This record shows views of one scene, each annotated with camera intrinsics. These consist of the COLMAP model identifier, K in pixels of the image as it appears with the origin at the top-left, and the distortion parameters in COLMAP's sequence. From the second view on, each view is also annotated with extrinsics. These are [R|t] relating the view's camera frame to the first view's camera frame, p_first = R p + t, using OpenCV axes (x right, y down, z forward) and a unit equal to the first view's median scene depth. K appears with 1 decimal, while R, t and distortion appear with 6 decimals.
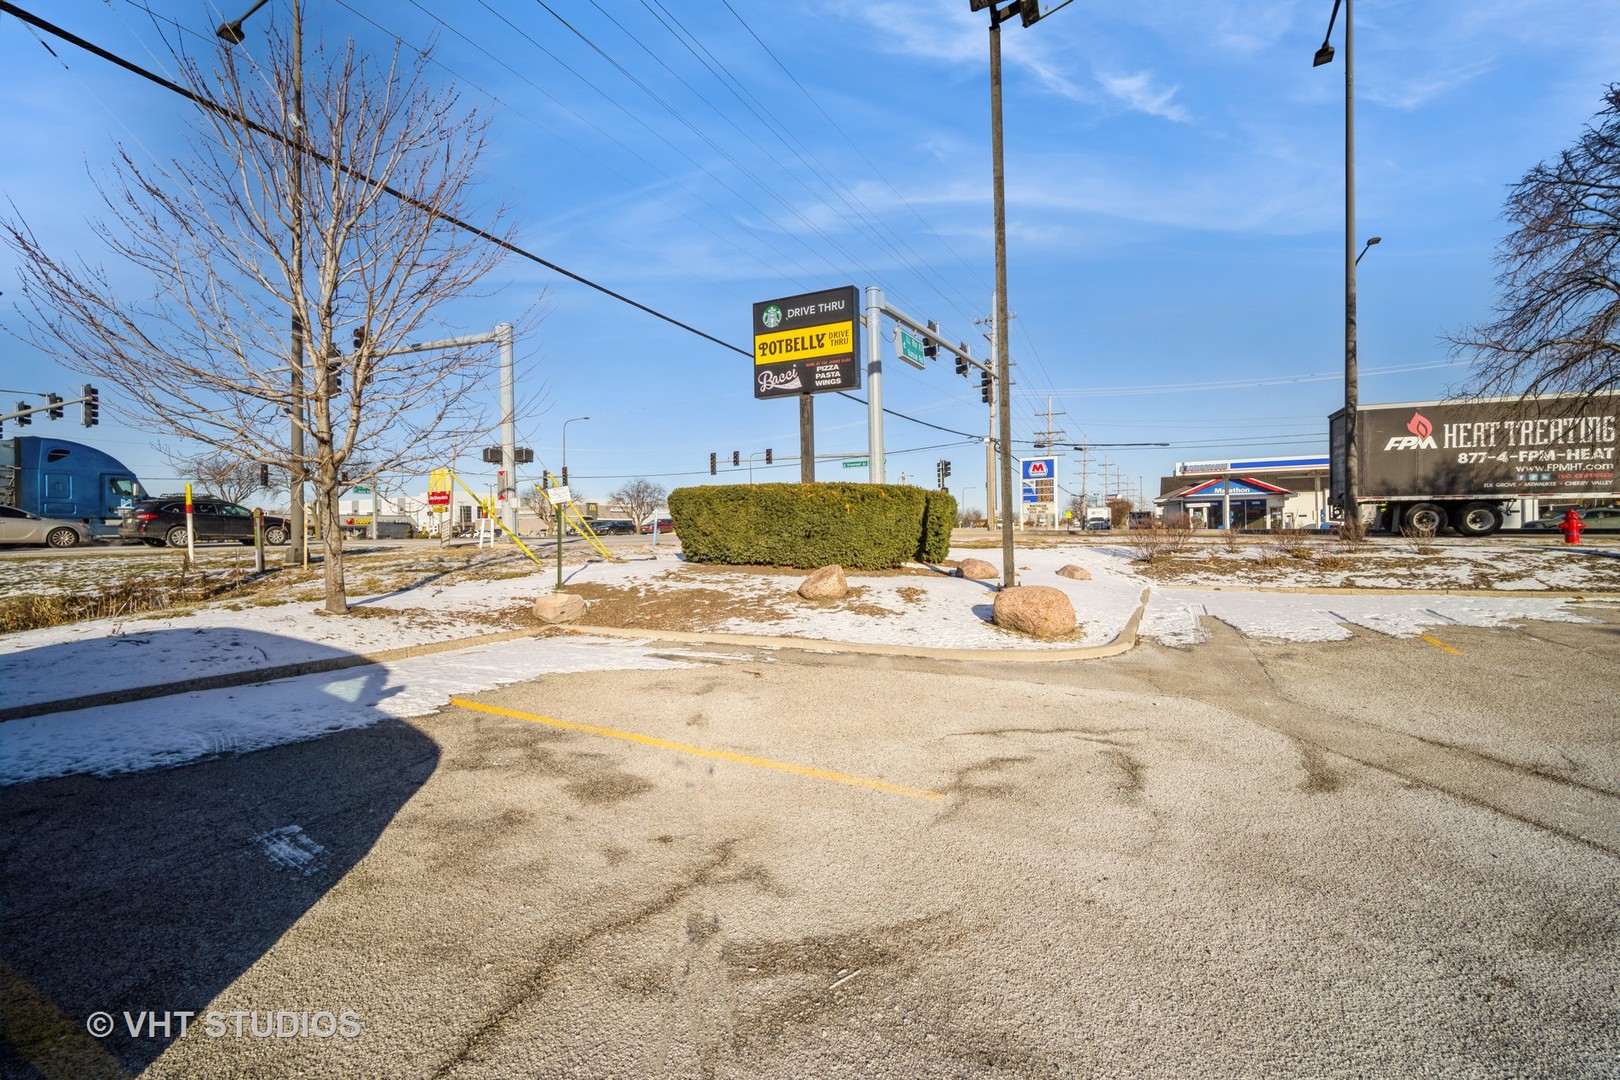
lens RADIAL K [[705.8, 0, 809.2], [0, 705.8, 532.9], [0, 0, 1]] dist [-0.008250, 0.004306]
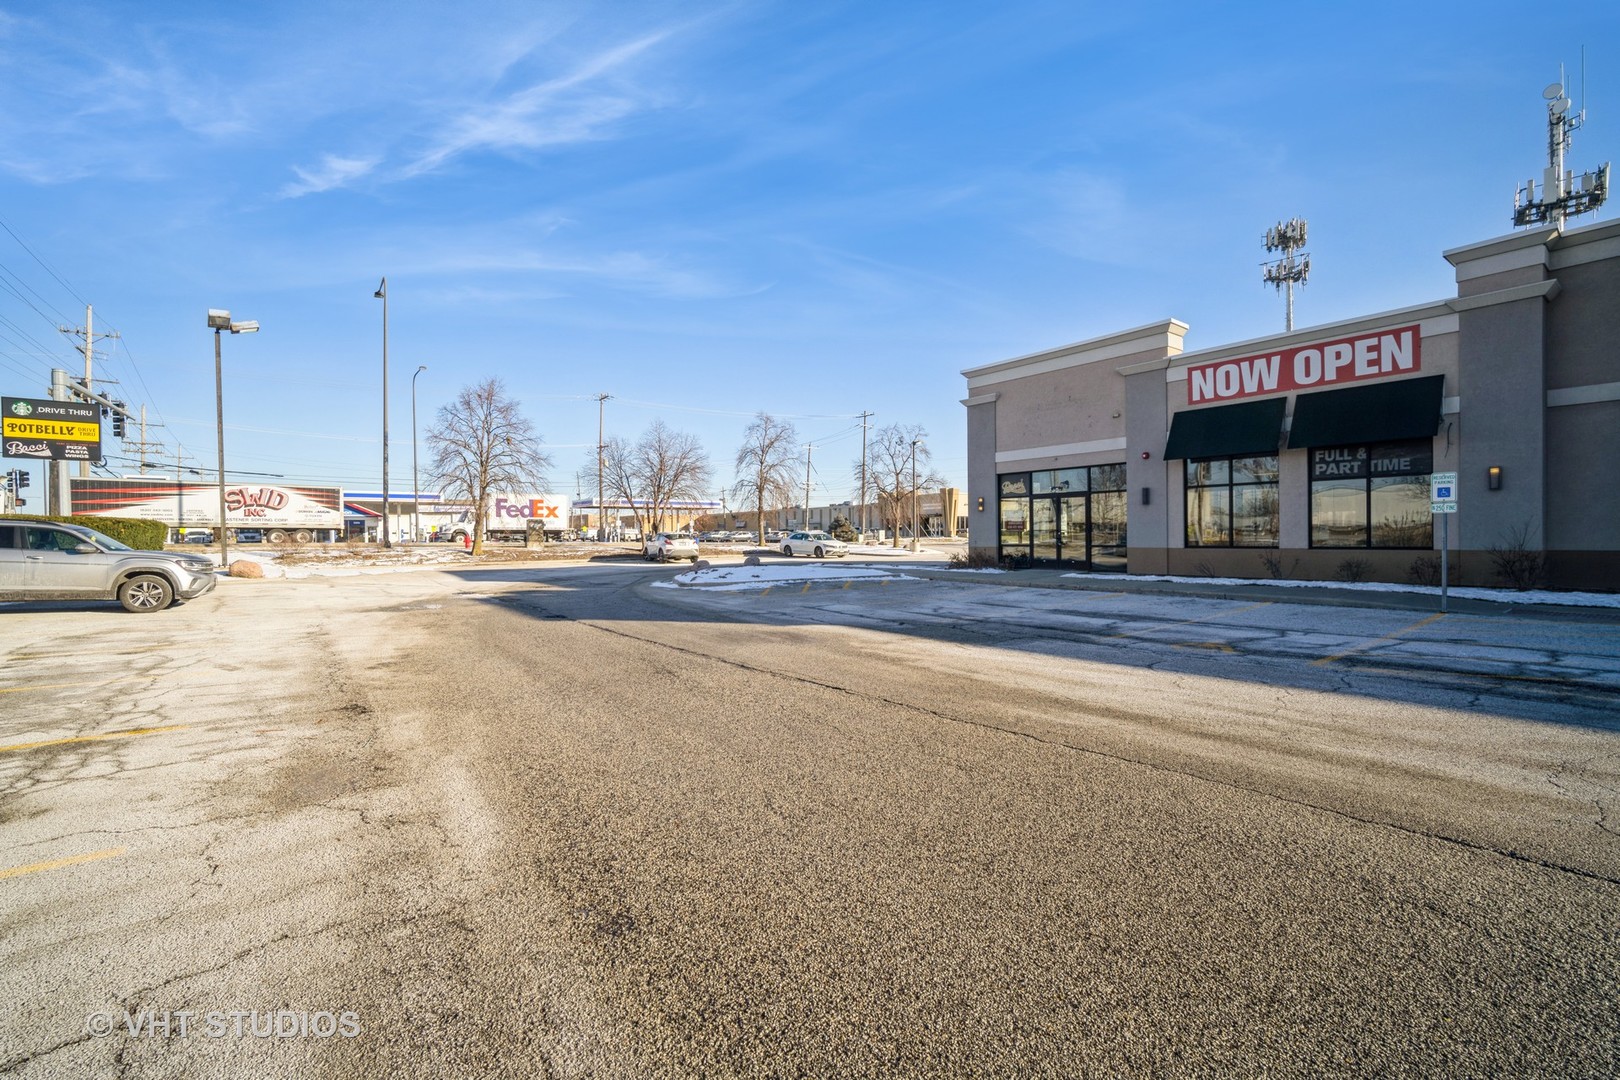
lens RADIAL K [[705.8, 0, 808.0], [0, 705.8, 542.4], [0, 0, 1]] dist [-0.008250, 0.004306]
pose [[0.433900, 0.002960, 0.900956, -0.716971], [0.003978, 0.999979, -0.005201, 0.012550], [-0.900952, 0.005840, 0.433879, -1.299590]]
